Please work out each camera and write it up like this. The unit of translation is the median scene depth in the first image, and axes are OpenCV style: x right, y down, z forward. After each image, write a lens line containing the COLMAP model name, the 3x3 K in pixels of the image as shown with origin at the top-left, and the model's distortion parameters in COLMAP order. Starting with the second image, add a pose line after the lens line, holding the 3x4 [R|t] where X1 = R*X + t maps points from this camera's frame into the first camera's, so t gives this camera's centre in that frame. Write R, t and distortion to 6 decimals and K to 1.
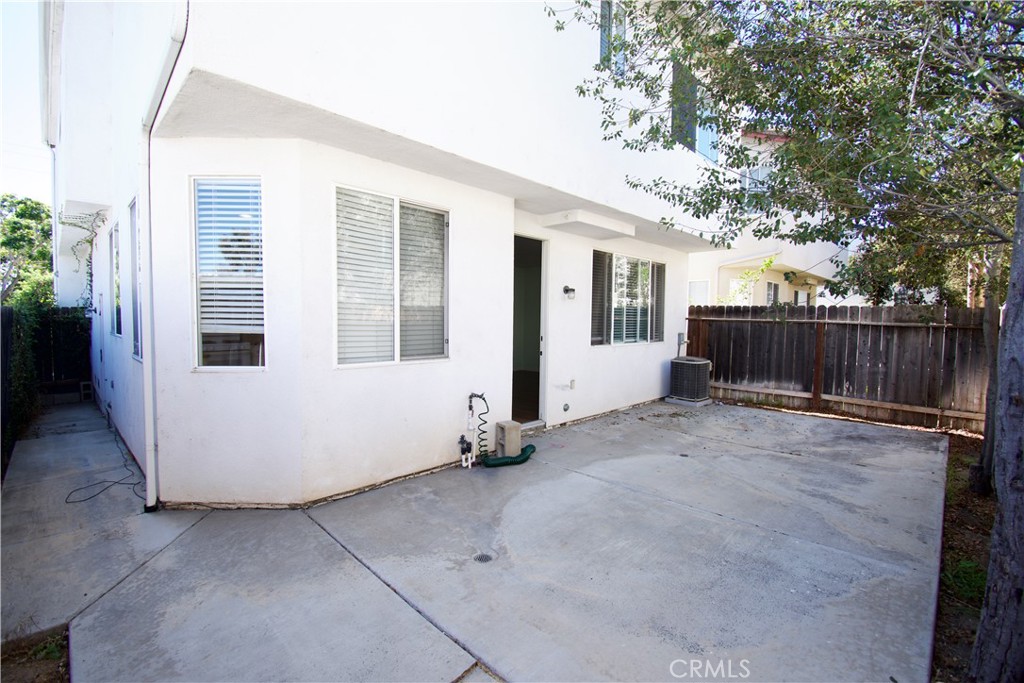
lens RADIAL K [[456.0, 0, 512.0], [0, 456.0, 341.5], [0, 0, 1]] dist [-0.001166, -0.000308]
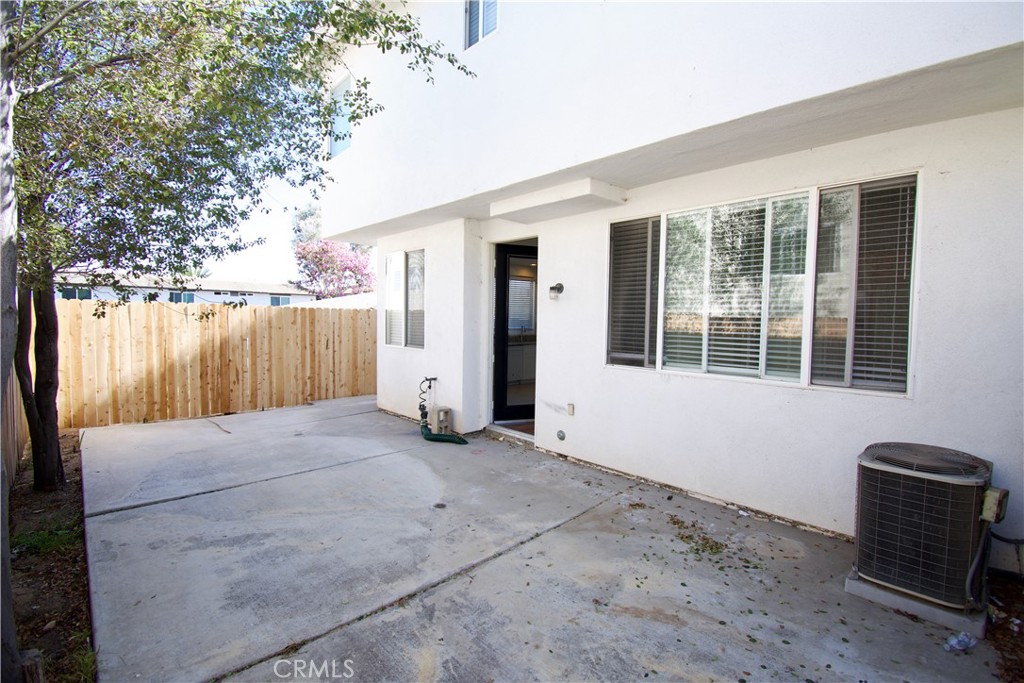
lens RADIAL K [[456.0, 0, 512.0], [0, 456.0, 341.5], [0, 0, 1]] dist [-0.001166, -0.000308]
pose [[-0.026940, 0.034480, -0.999042, 1.059153], [-0.071038, 0.996812, 0.036319, -0.048111], [0.997110, 0.071949, -0.024405, 1.072407]]
